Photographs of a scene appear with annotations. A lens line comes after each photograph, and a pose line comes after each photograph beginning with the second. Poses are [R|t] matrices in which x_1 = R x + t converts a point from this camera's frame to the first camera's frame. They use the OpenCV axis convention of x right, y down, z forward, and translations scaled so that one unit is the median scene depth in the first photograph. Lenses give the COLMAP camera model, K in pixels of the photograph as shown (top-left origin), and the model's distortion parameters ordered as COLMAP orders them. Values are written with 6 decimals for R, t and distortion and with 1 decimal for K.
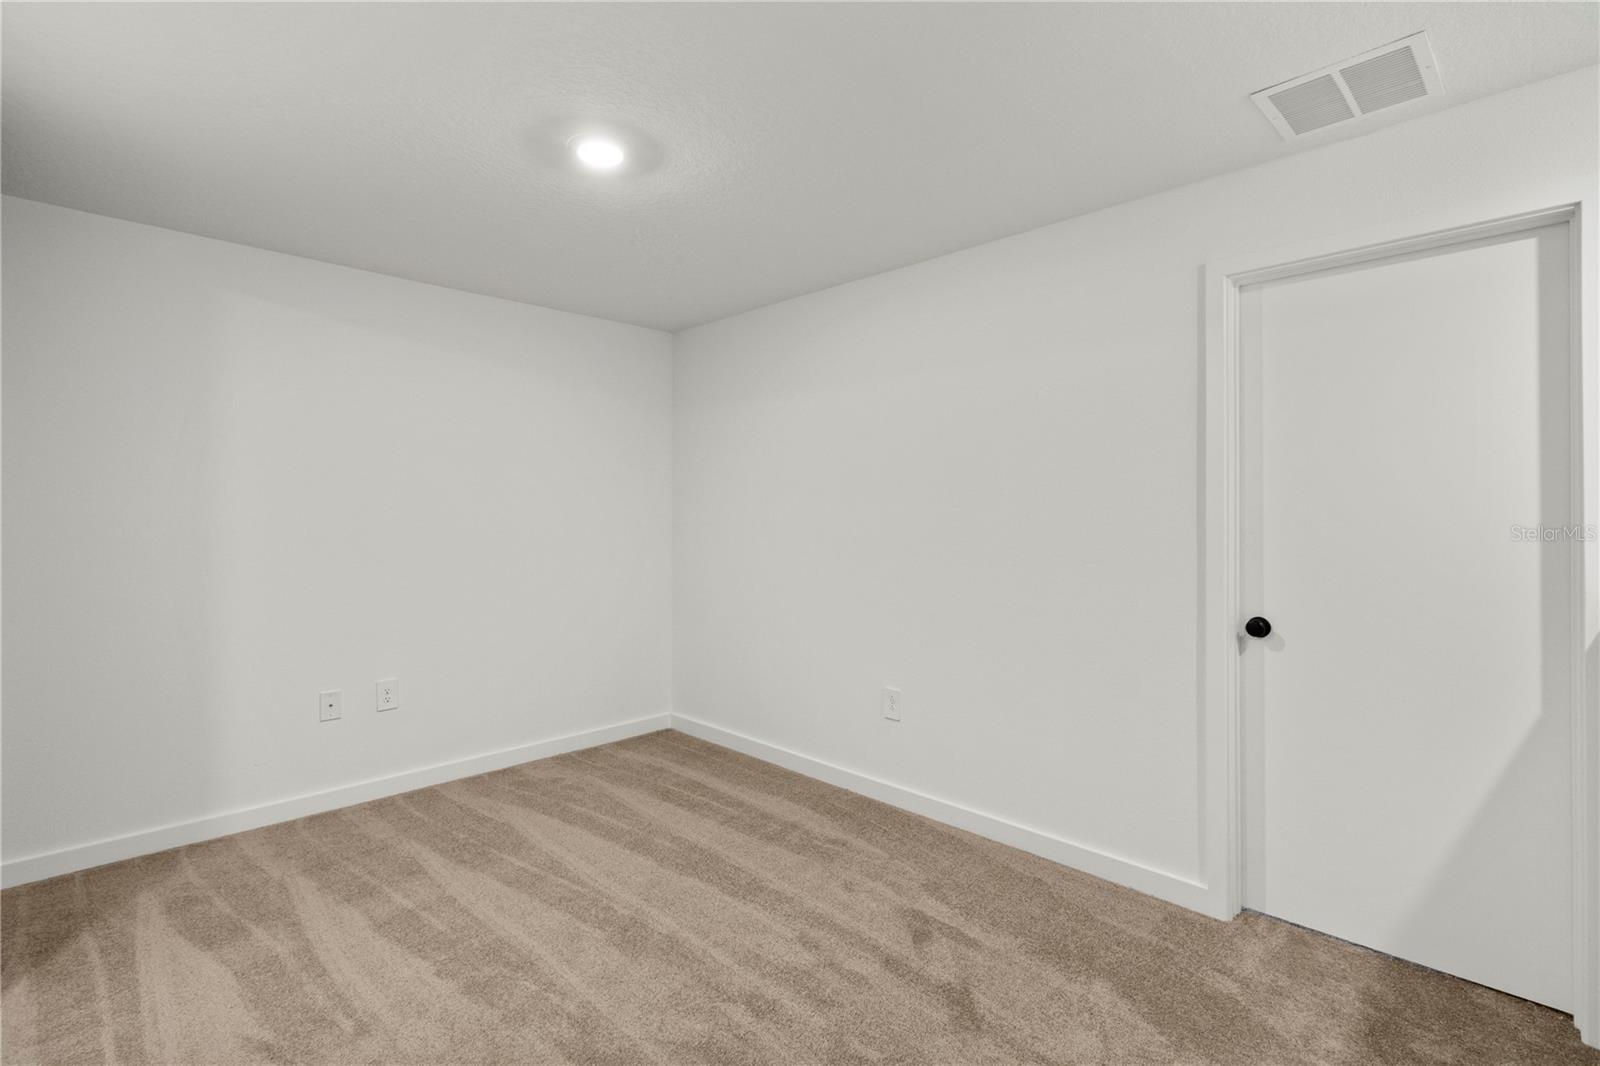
lens RADIAL K [[743.1, 0, 804.6], [0, 743.1, 524.5], [0, 0, 1]] dist [0.007269, 0.000111]
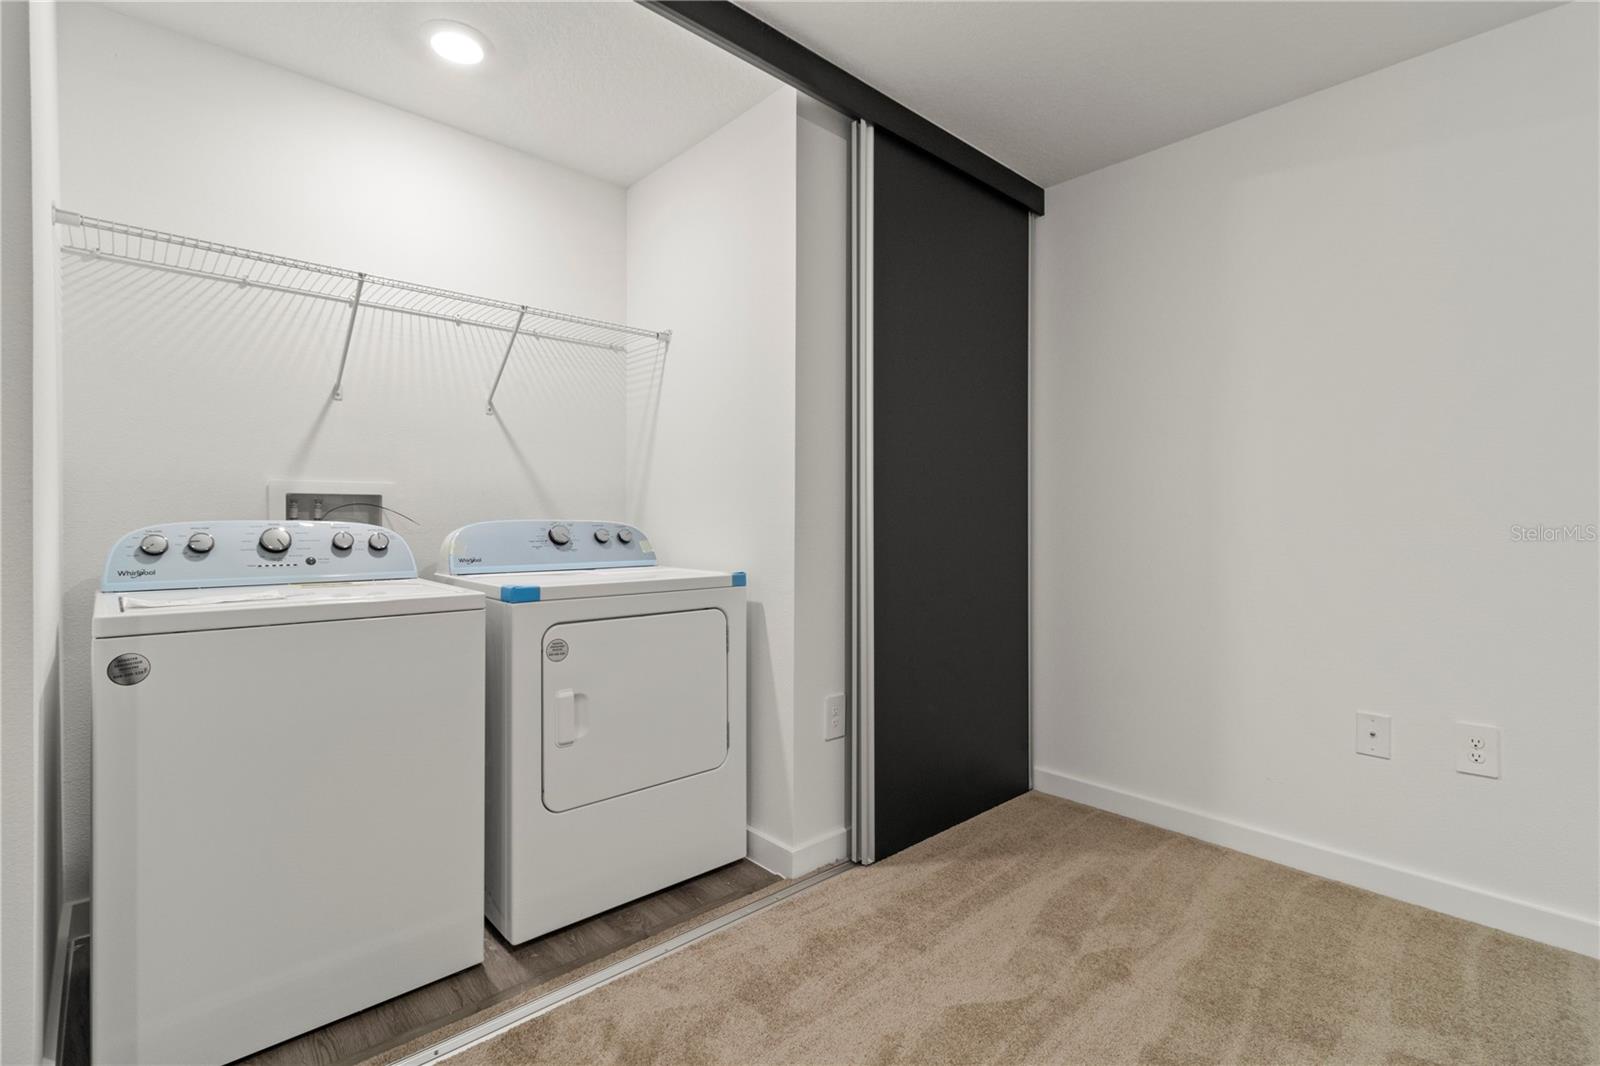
lens RADIAL K [[743.1, 0, 804.6], [0, 743.1, 524.5], [0, 0, 1]] dist [0.007269, 0.000111]
pose [[-0.038907, 0.006544, -0.999221, 0.066087], [-0.018862, 0.999796, 0.007282, 0.070354], [0.999065, 0.019130, -0.038776, 0.617832]]
